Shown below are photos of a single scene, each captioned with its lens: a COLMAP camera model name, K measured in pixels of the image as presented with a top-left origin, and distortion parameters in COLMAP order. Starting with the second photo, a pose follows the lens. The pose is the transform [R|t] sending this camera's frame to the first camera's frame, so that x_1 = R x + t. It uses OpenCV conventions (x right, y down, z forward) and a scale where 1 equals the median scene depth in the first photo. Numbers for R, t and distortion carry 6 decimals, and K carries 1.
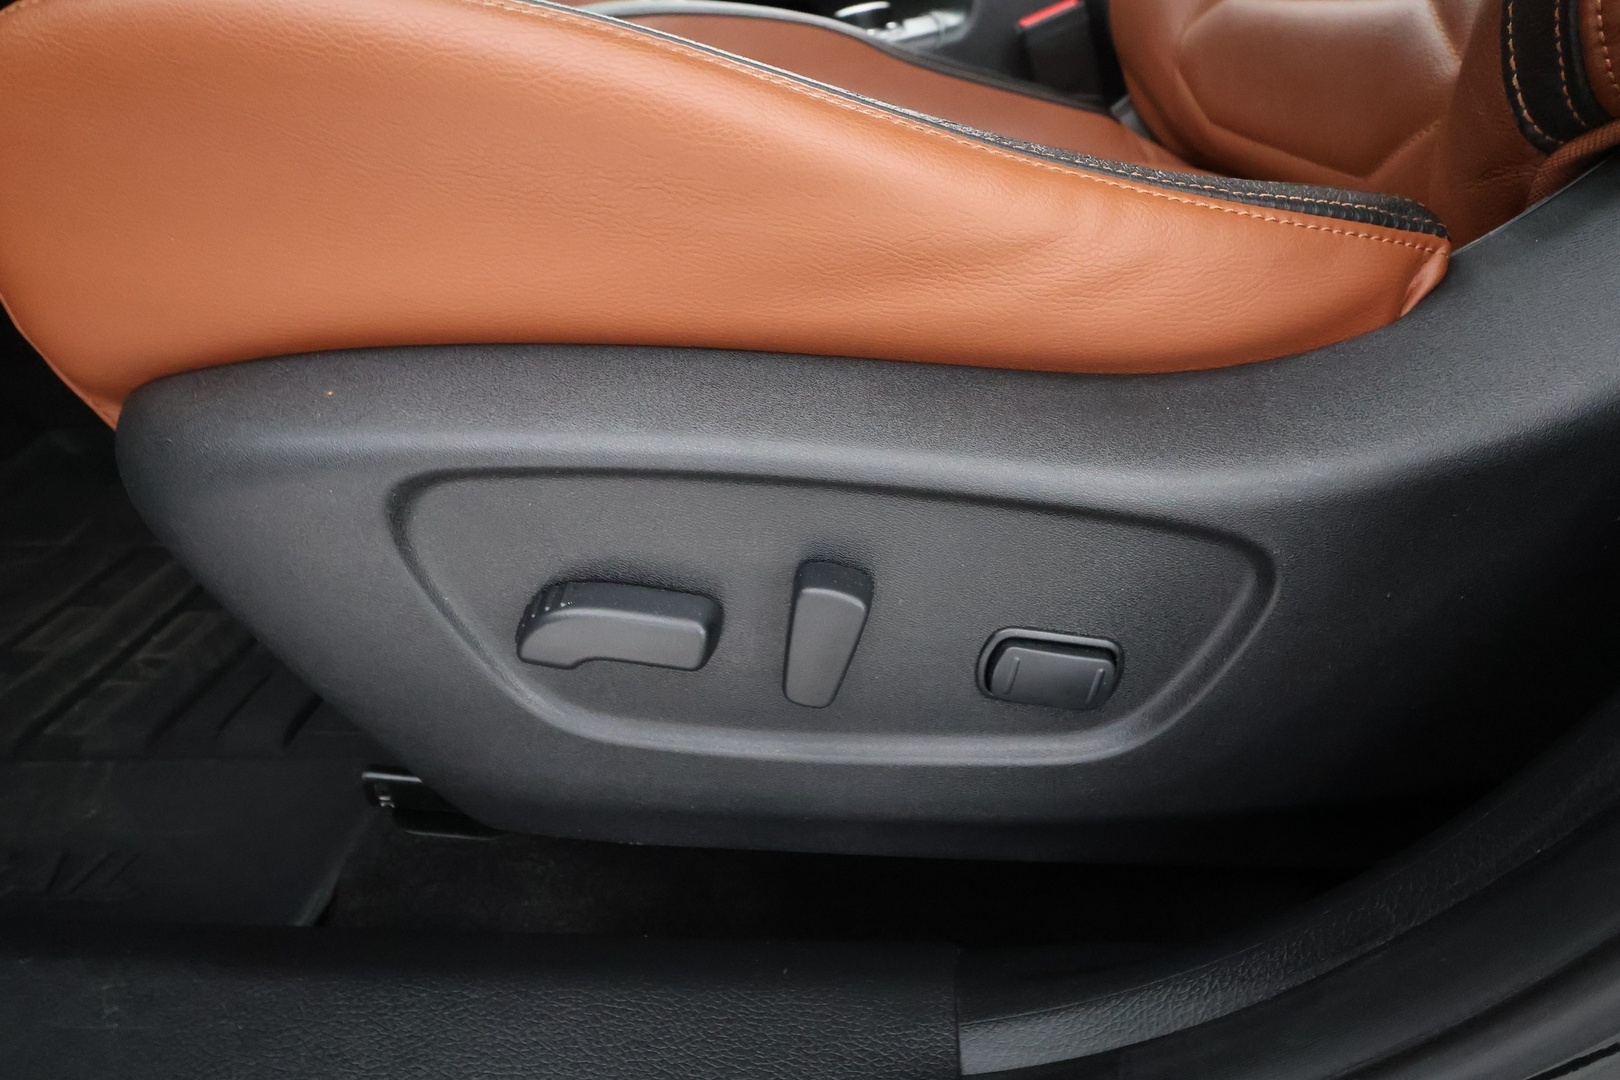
lens RADIAL K [[886.9, 0, 810.0], [0, 886.9, 540.0], [0, 0, 1]] dist [0.001864, -0.000324]
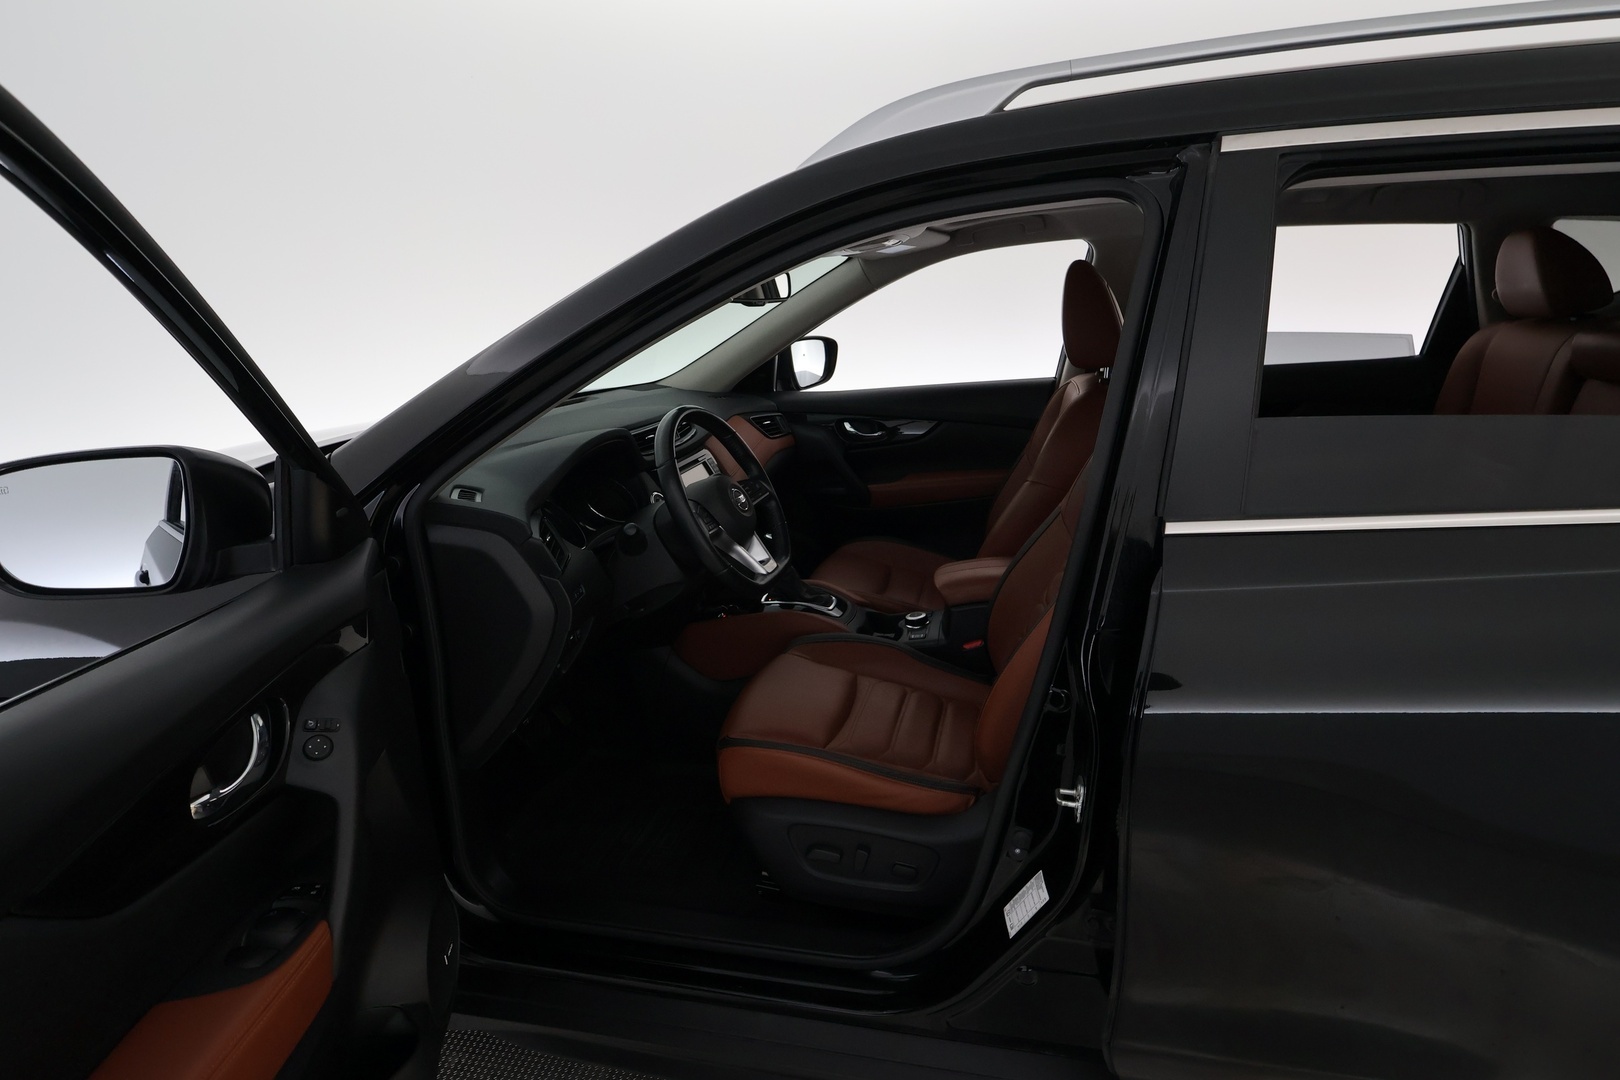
lens RADIAL K [[886.9, 0, 810.0], [0, 886.9, 540.0], [0, 0, 1]] dist [0.001864, -0.000324]
pose [[0.988679, 0.122183, 0.087089, -1.003533], [-0.092687, 0.953773, -0.285878, -0.173240], [-0.117992, 0.274570, 0.954300, -4.652888]]
